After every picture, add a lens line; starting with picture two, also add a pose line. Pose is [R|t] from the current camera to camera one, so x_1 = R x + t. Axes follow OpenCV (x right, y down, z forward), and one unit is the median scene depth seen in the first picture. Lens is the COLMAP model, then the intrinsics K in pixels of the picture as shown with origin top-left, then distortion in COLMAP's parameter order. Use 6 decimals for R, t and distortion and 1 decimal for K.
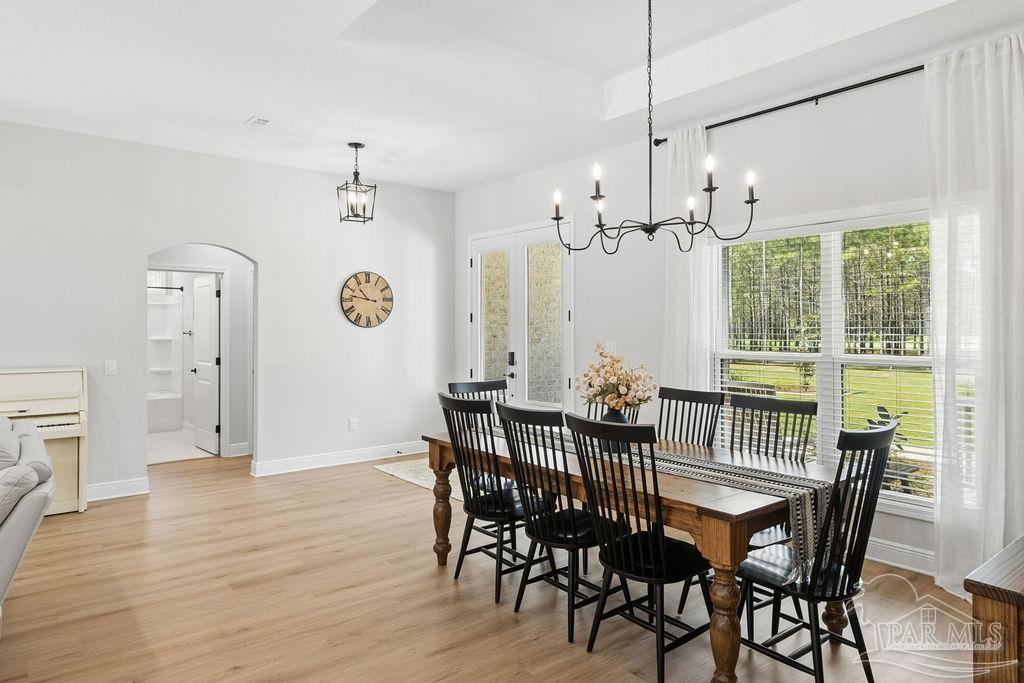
lens RADIAL K [[635.4, 0, 511.0], [0, 635.4, 330.3], [0, 0, 1]] dist [0.005179, 0.001164]
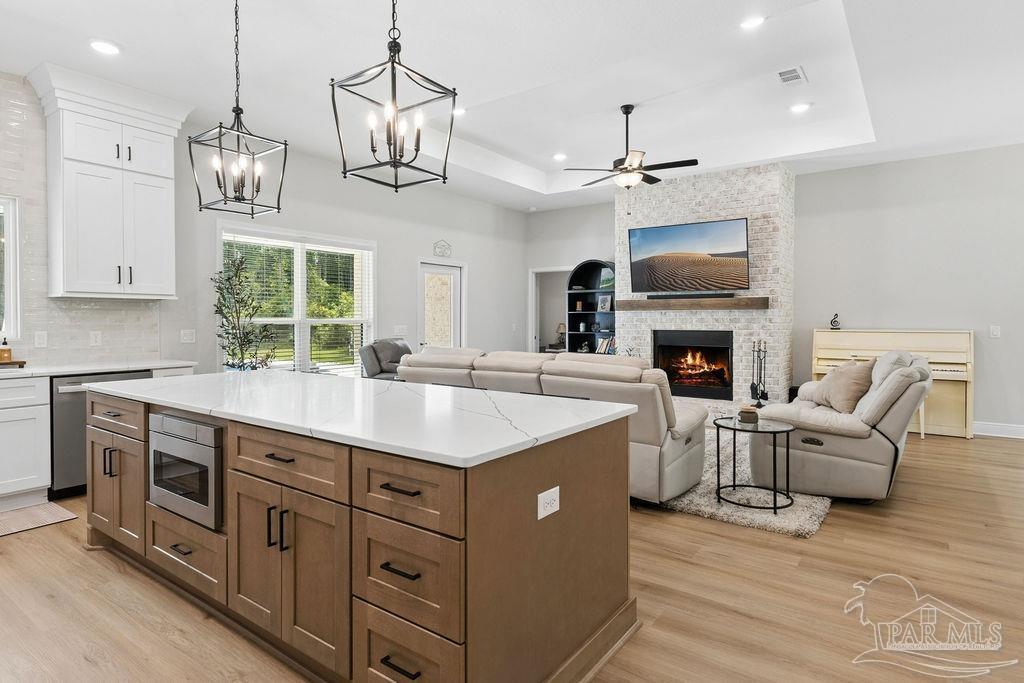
lens RADIAL K [[557.1, 0, 514.0], [0, 557.1, 326.8], [0, 0, 1]] dist [0.026853, -0.011948]
pose [[0.264550, 0.011681, -0.964301, 0.184689], [0.004208, 0.999903, 0.013266, 0.030912], [0.964363, -0.007568, 0.264475, -0.196156]]
